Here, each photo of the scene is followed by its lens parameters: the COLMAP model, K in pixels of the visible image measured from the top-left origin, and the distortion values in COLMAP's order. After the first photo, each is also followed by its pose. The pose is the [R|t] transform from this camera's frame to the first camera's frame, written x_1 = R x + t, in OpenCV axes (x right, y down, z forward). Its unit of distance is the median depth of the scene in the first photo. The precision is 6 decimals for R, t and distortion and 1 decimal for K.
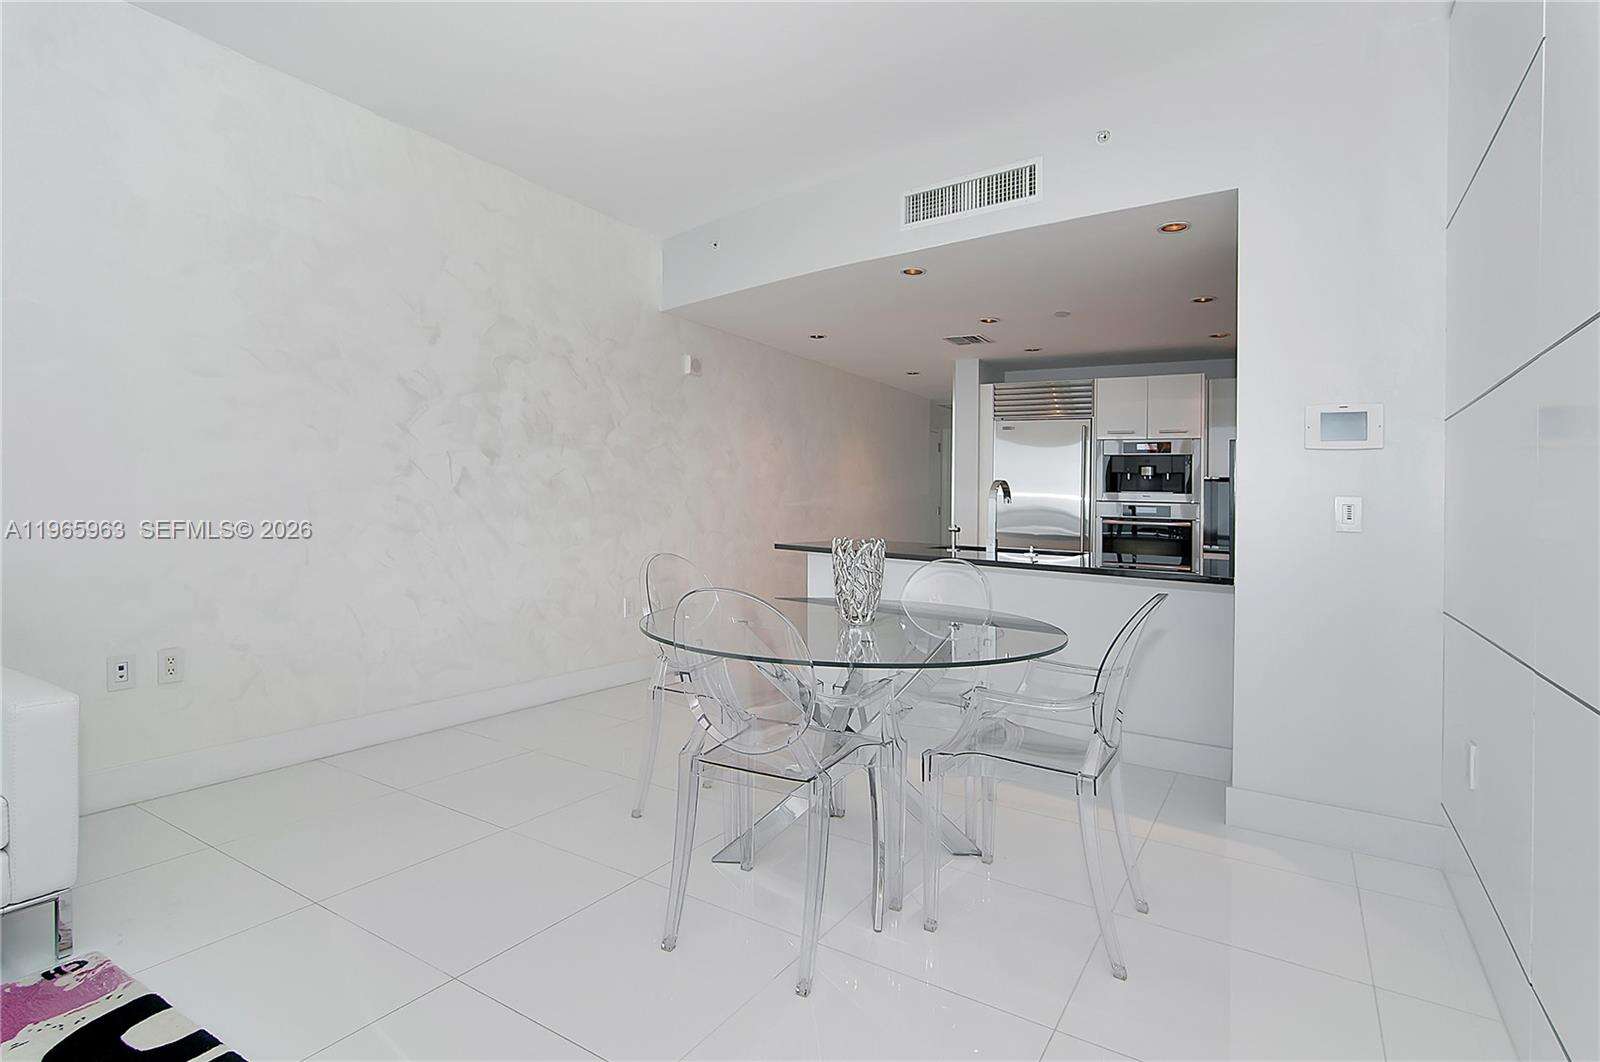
lens RADIAL K [[803.5, 0, 771.5], [0, 803.5, 489.3], [0, 0, 1]] dist [-0.000343, 0.000047]
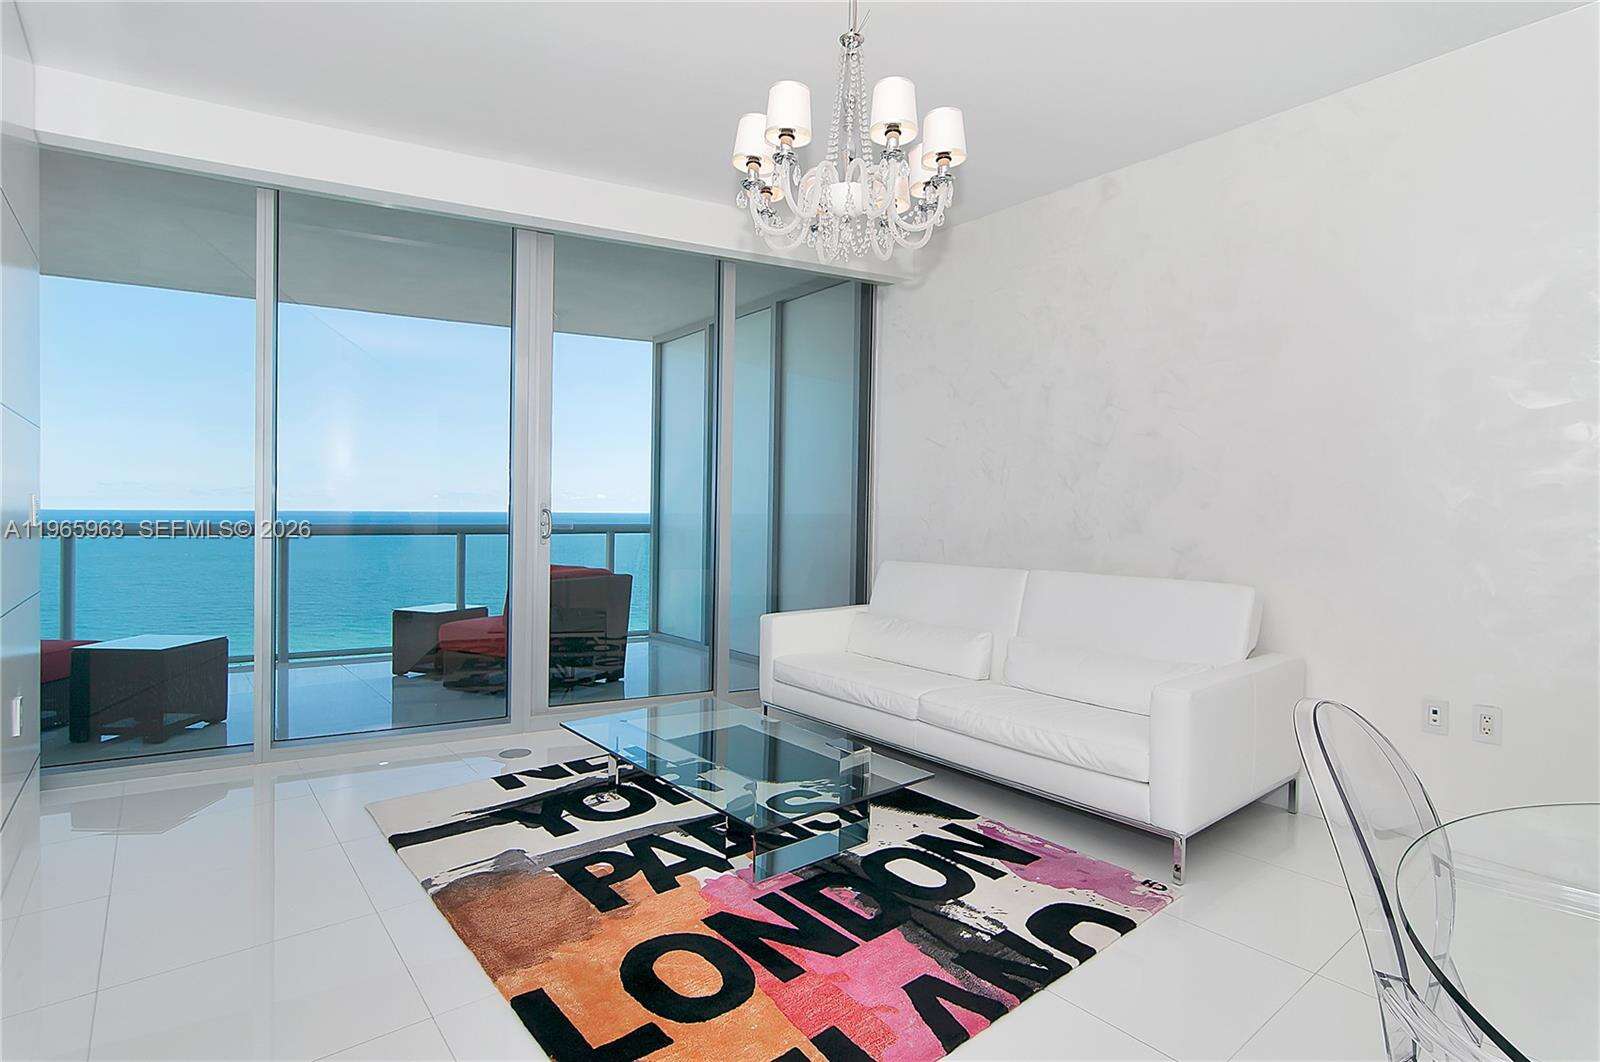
lens RADIAL K [[793.5, 0, 826.2], [0, 793.5, 523.3], [0, 0, 1]] dist [0.003898, 0.000879]
pose [[-0.284253, -0.017624, -0.958587, 0.180937], [0.002256, 0.999816, -0.019051, -0.000040], [0.958747, -0.007578, -0.284161, 0.256746]]
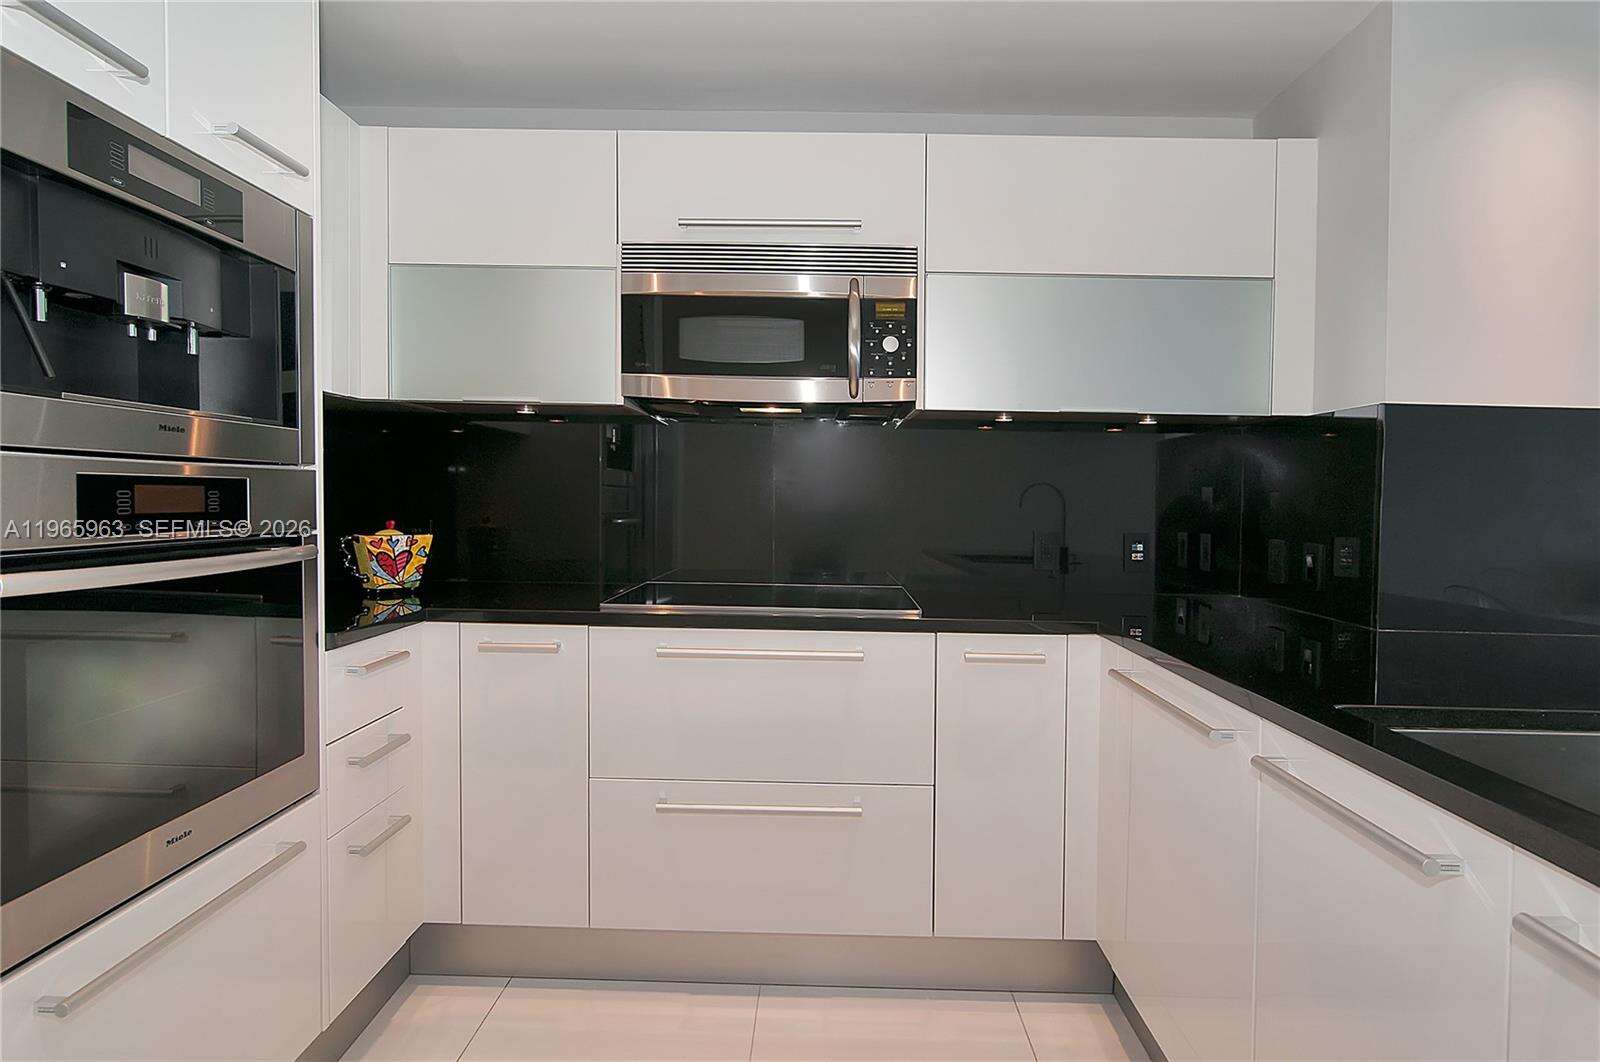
lens RADIAL K [[856.8, 0, 800.0], [0, 856.8, 531.0], [0, 0, 1]] dist [-0.000656, 0.000306]
pose [[-0.531229, -0.074879, 0.843913, 0.202282], [-0.051424, 0.997100, 0.056101, 0.014398], [-0.845666, -0.013595, -0.533539, 0.984321]]
